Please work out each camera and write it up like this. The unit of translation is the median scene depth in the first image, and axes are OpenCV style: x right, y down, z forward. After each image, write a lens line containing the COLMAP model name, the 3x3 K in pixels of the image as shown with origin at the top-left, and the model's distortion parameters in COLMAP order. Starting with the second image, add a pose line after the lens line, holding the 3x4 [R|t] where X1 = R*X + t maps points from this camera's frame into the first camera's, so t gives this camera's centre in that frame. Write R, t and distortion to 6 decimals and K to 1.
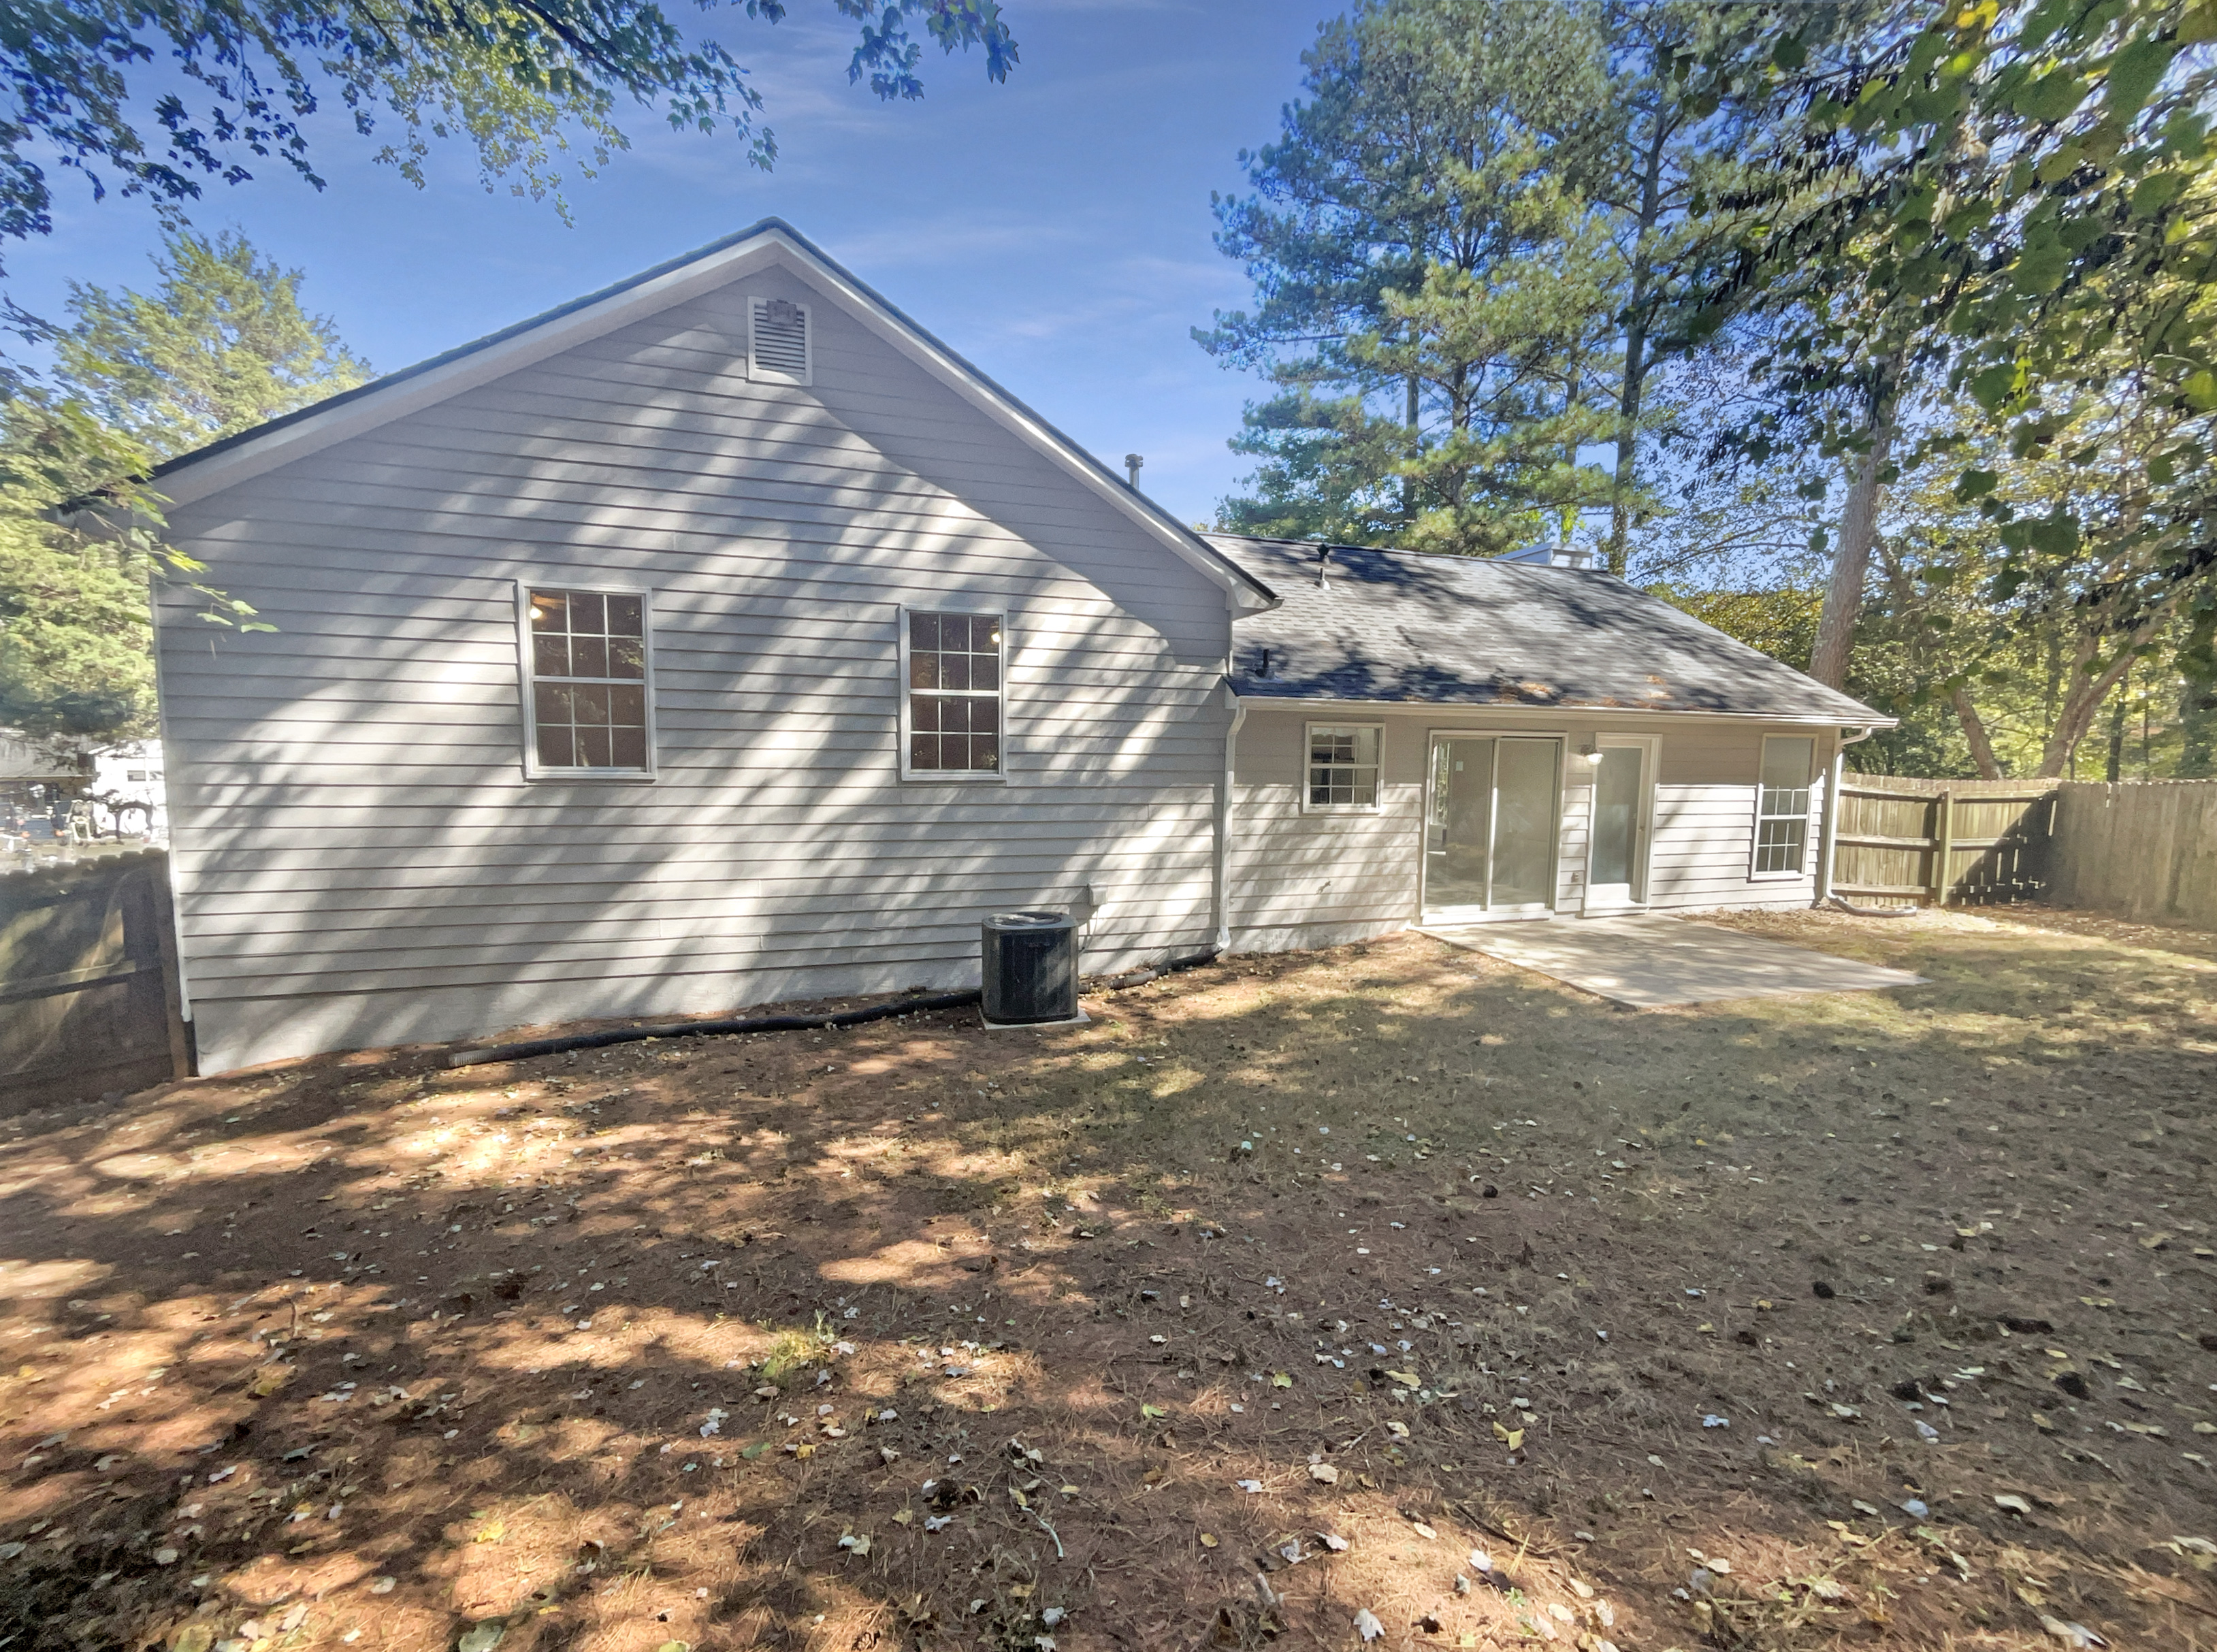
lens RADIAL K [[909.6, 0, 1108.2], [0, 909.6, 834.5], [0, 0, 1]] dist [0.000871, -0.001313]
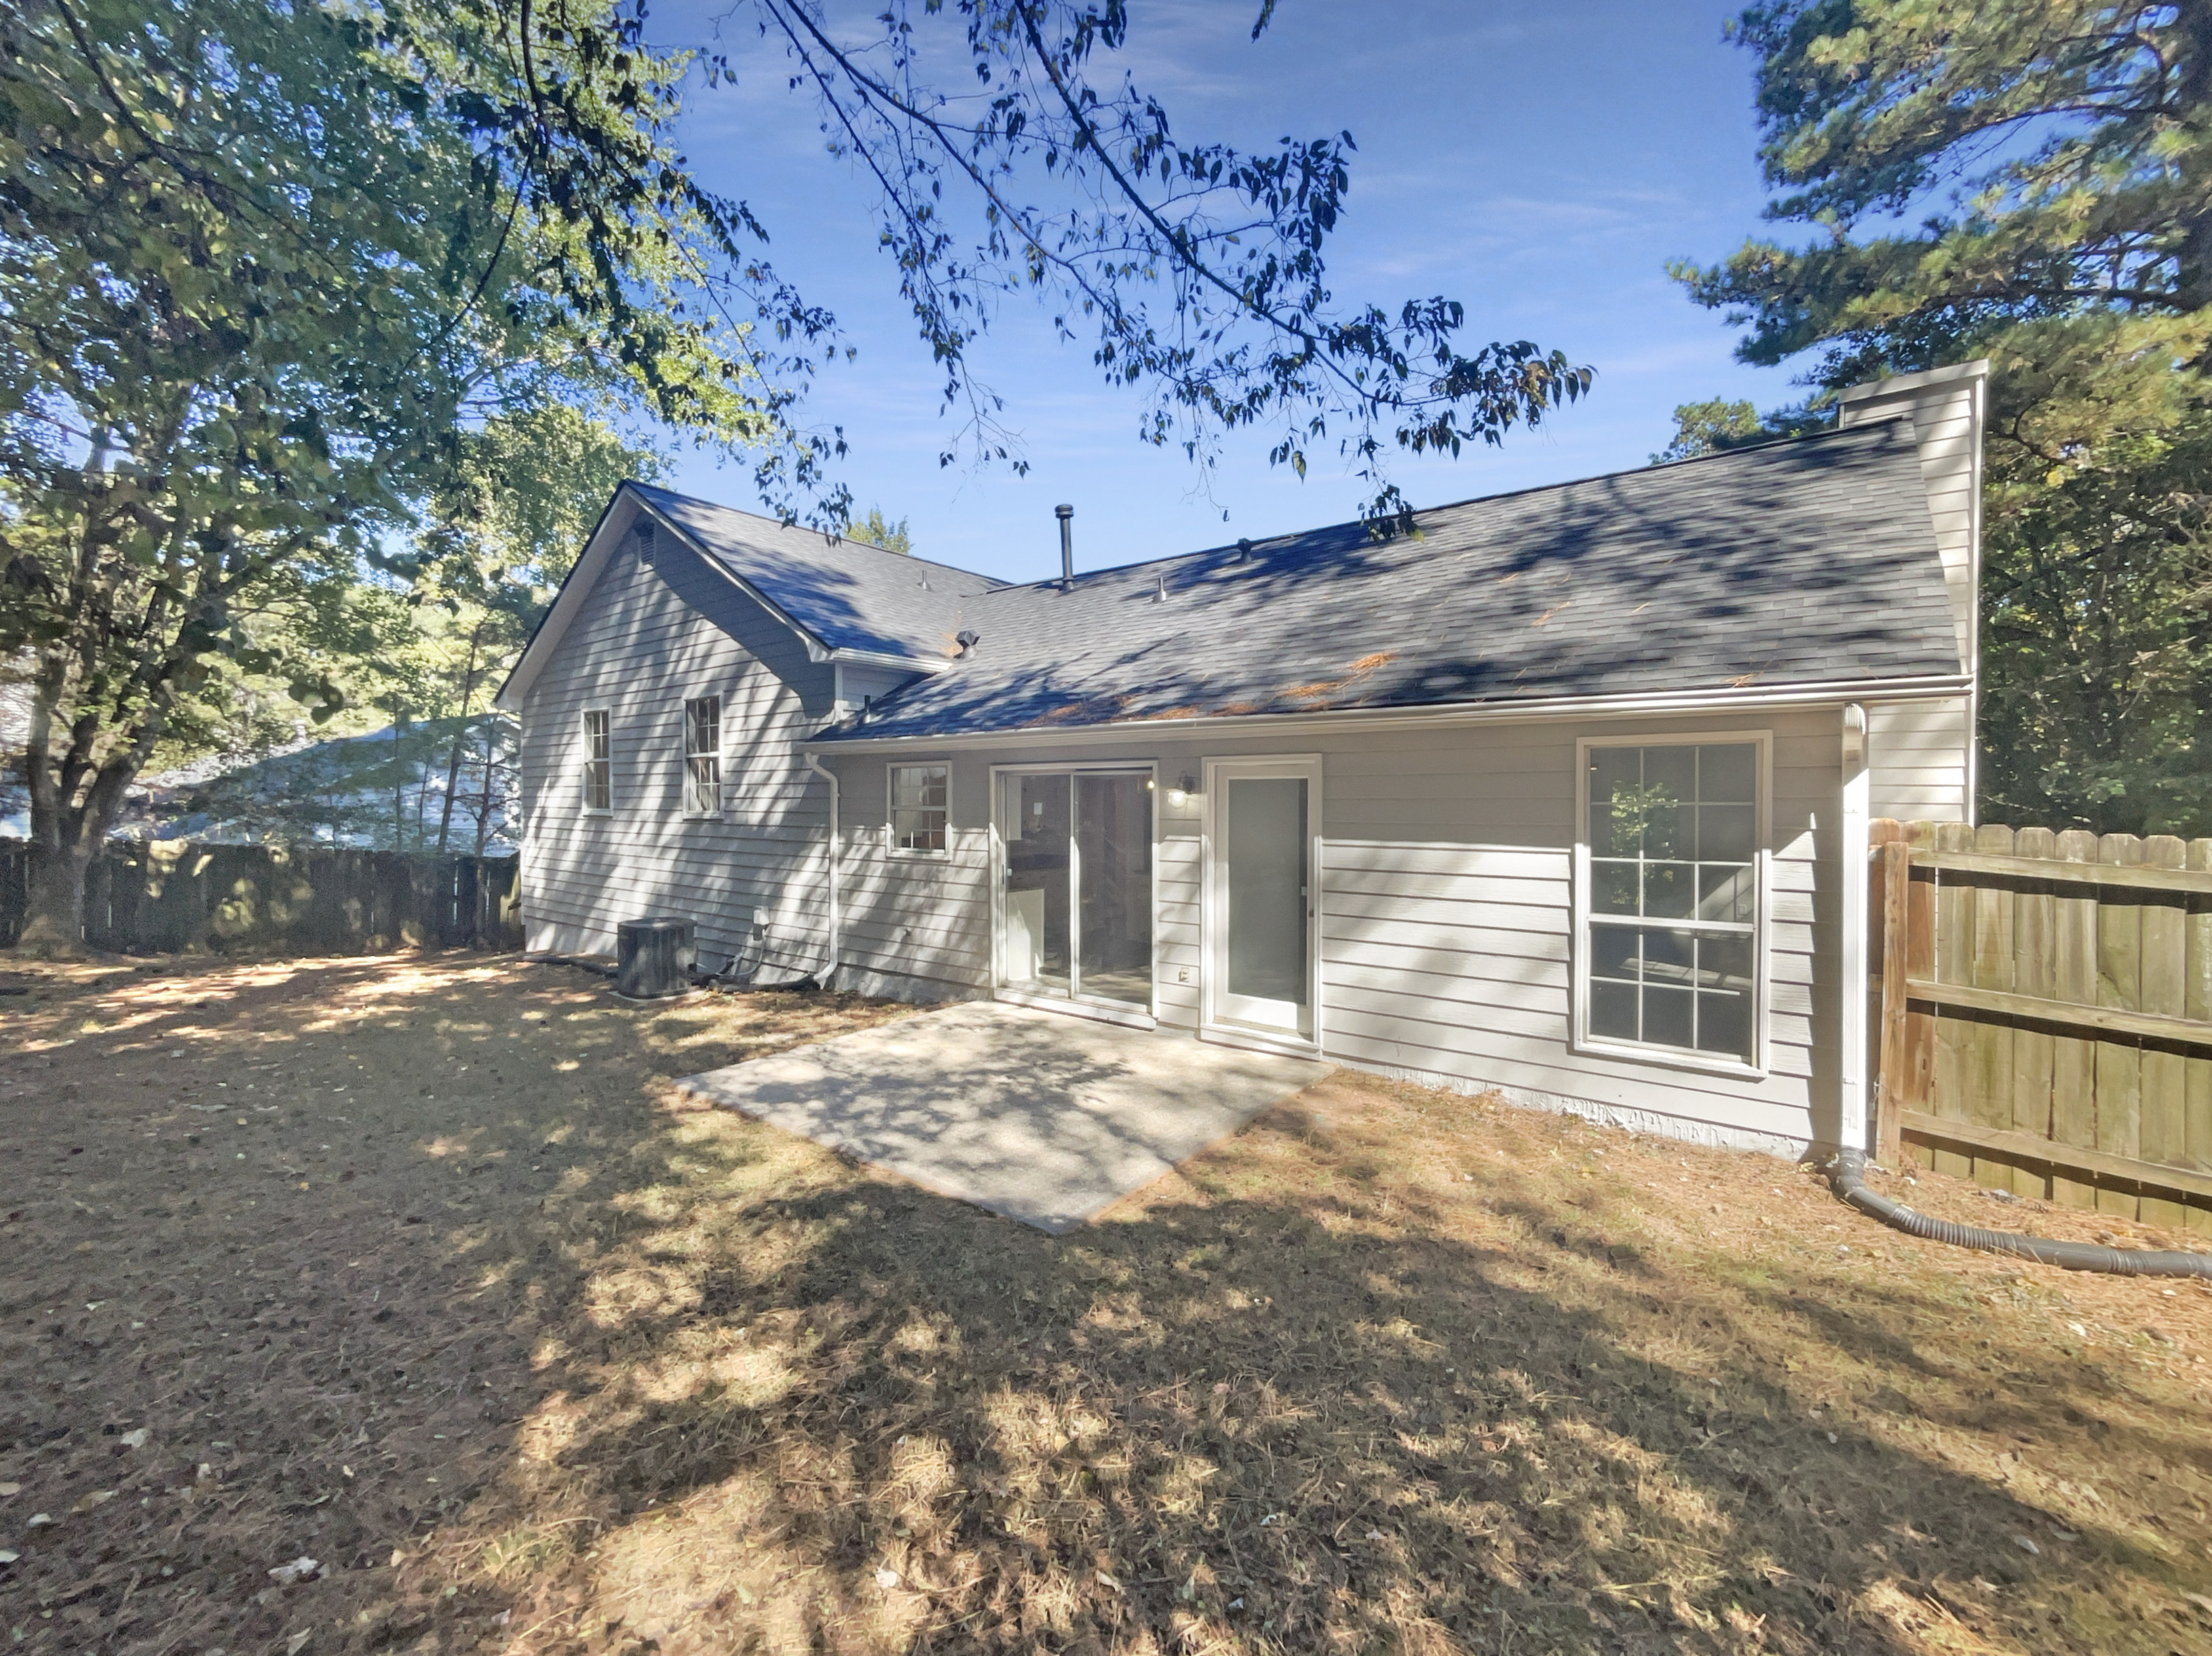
lens RADIAL K [[907.5, 0, 1135.4], [0, 907.5, 808.3], [0, 0, 1]] dist [0.000871, -0.001313]
pose [[0.580956, -0.007691, -0.813899, 0.966498], [-0.072639, 0.995475, -0.061256, -0.028693], [0.810687, 0.094707, 0.577769, 0.537931]]
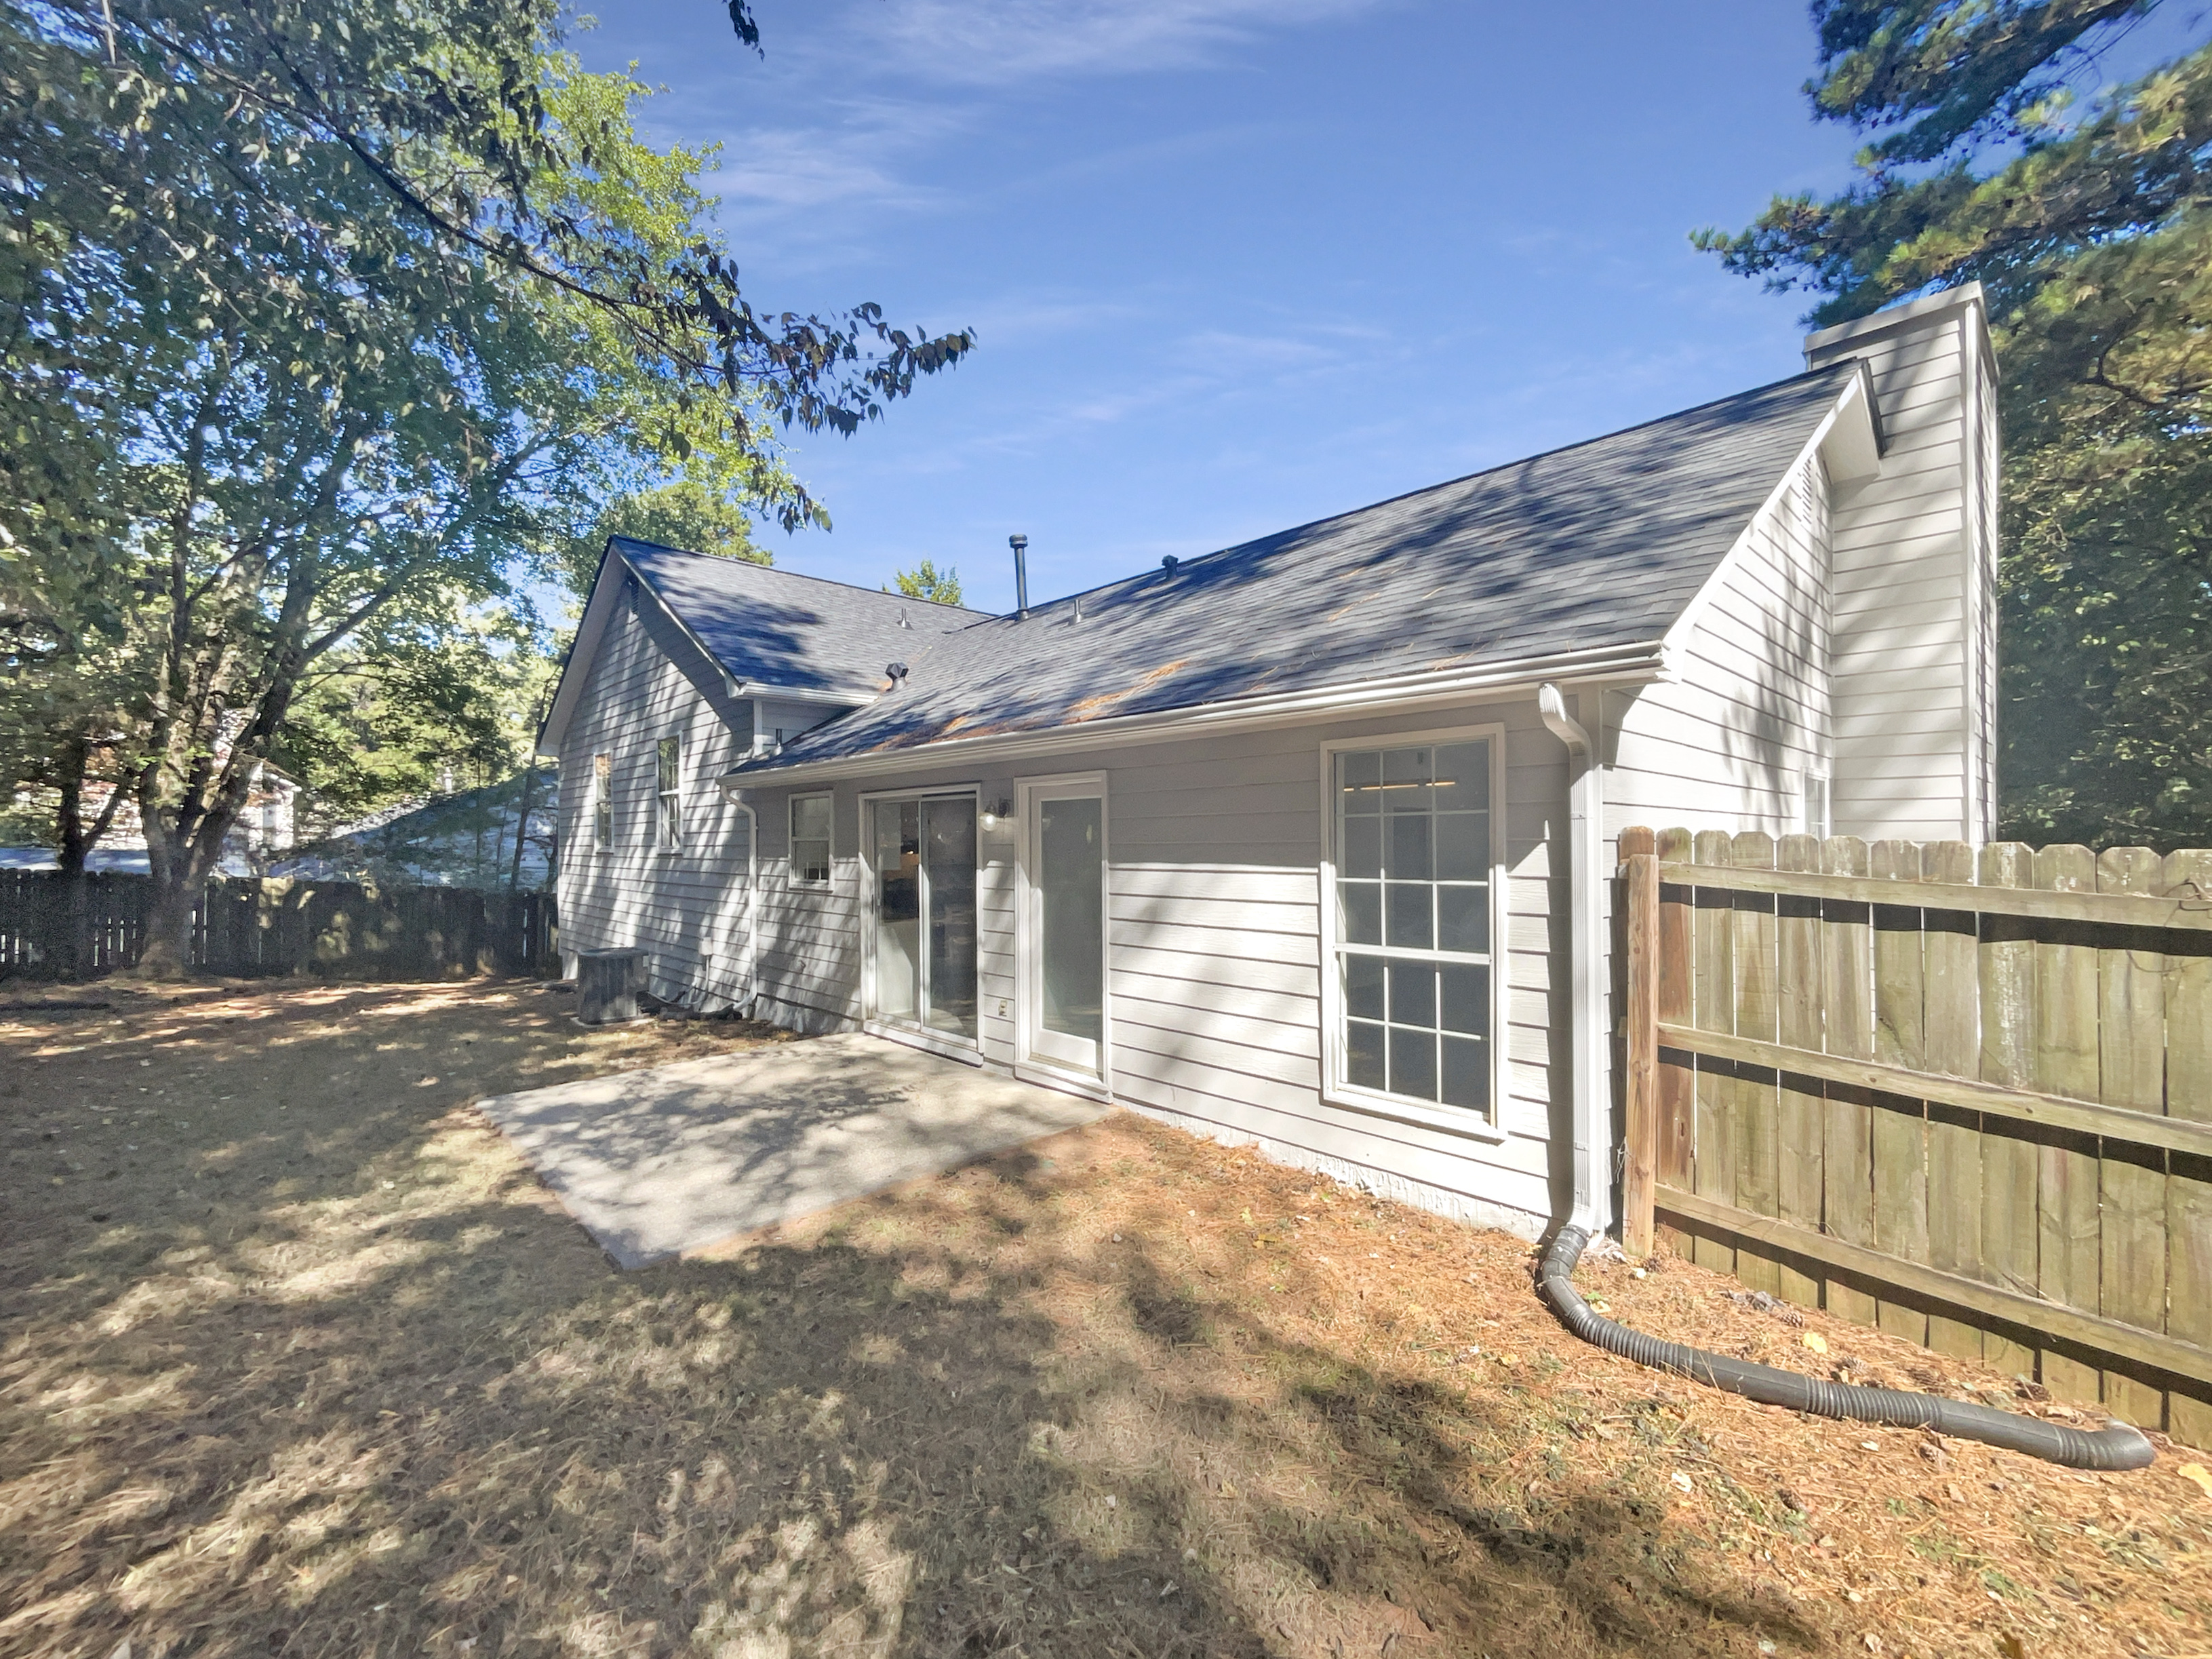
lens RADIAL K [[907.6, 0, 1120.4], [0, 907.6, 837.5], [0, 0, 1]] dist [0.000871, -0.001313]
pose [[0.447923, -0.024308, -0.893741, 1.043874], [-0.074747, 0.995113, -0.064527, -0.033651], [0.890942, 0.095707, 0.443917, 0.731591]]
